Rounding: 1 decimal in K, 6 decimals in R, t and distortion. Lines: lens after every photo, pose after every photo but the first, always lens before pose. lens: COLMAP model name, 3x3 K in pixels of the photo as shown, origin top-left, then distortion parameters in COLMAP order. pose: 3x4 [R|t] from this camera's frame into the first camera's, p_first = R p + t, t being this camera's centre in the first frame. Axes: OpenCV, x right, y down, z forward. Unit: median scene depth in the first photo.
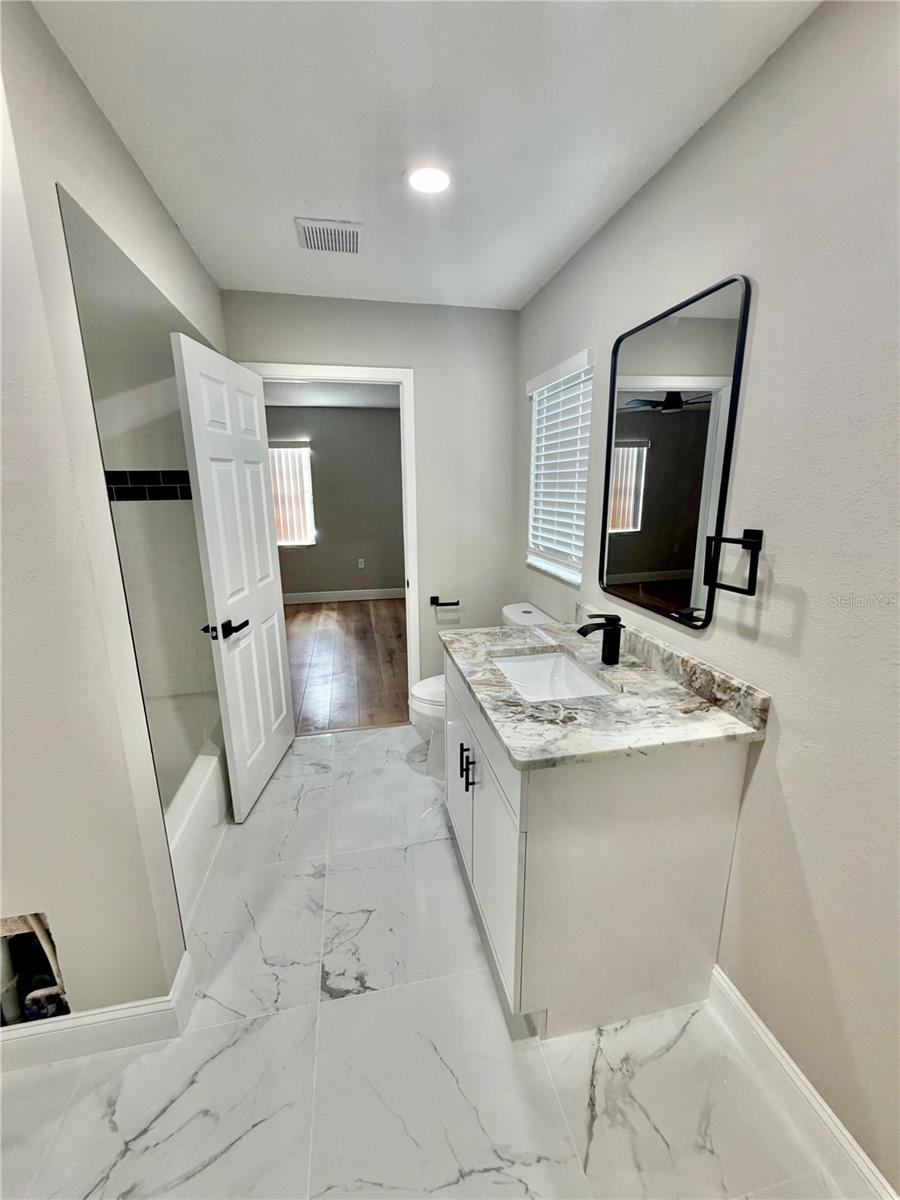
lens RADIAL K [[487.7, 0, 446.9], [0, 487.7, 607.0], [0, 0, 1]] dist [0.002137, -0.000680]
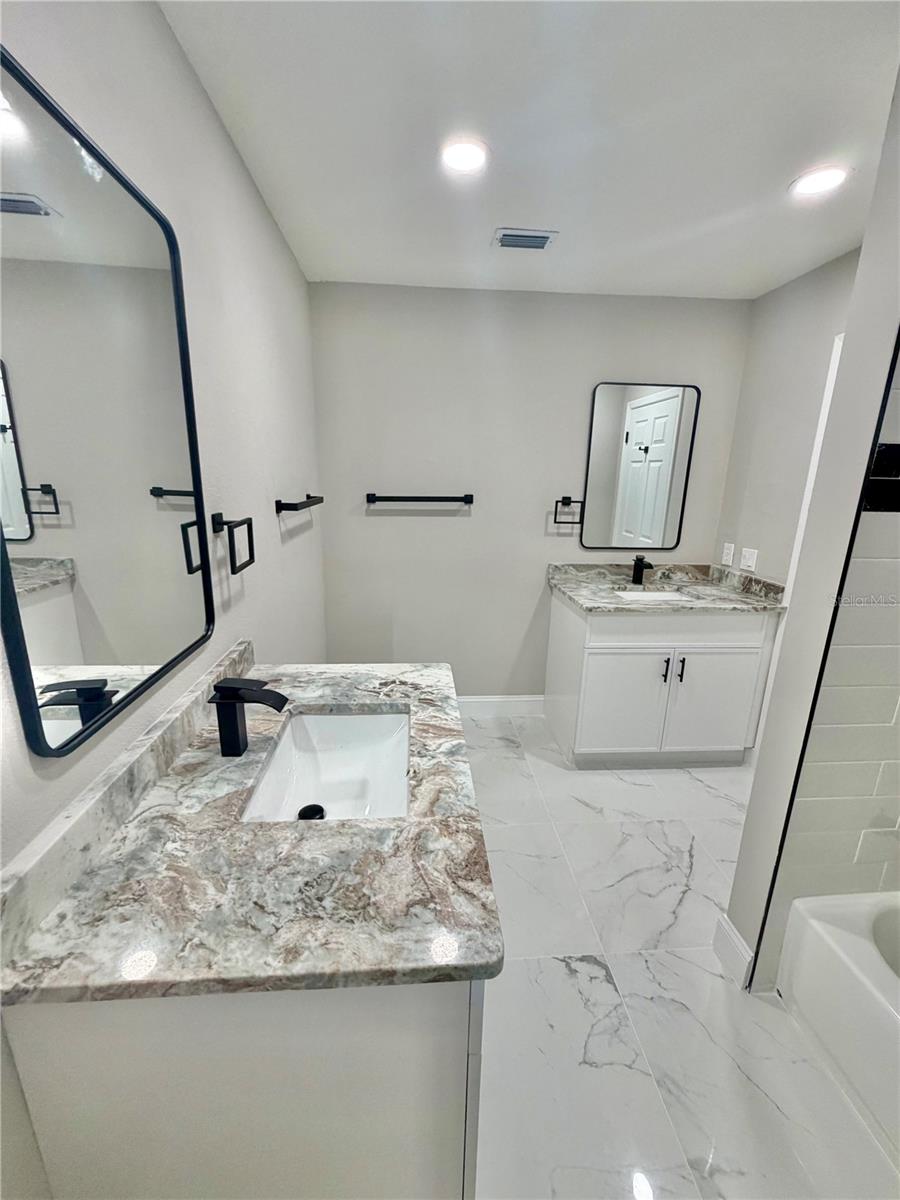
lens RADIAL K [[473.0, 0, 448.8], [0, 473.0, 589.9], [0, 0, 1]] dist [0.003495, 0.000087]
pose [[-0.991708, -0.042501, 0.121280, -0.012131], [0.019422, 0.883324, 0.468360, -0.385459], [-0.127035, 0.466832, -0.875174, 1.512880]]
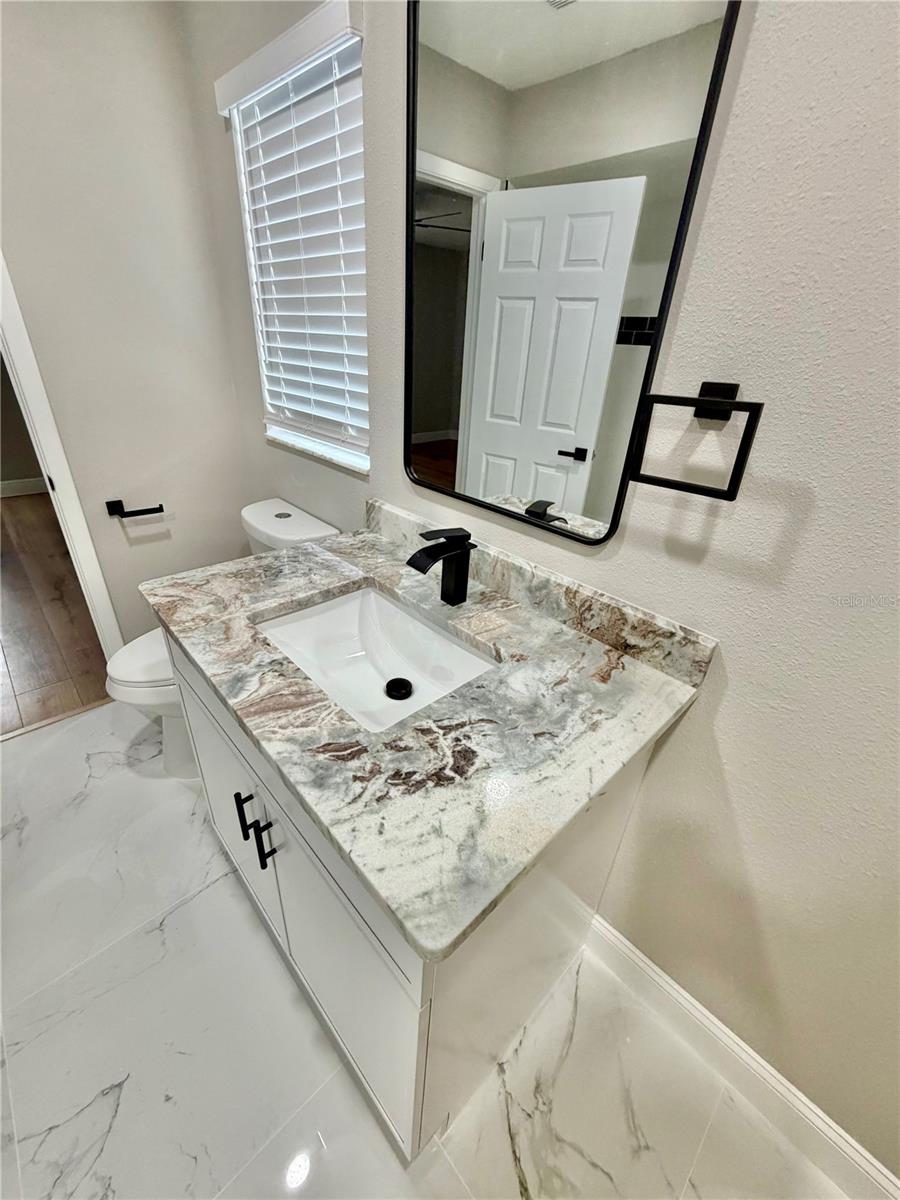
lens RADIAL K [[487.7, 0, 450.2], [0, 487.7, 598.7], [0, 0, 1]] dist [0.002137, -0.000680]
pose [[0.845377, -0.201714, 0.494621, 0.006174], [0.072288, 0.960643, 0.268215, -0.069481], [-0.529257, -0.190988, 0.826687, 0.493712]]
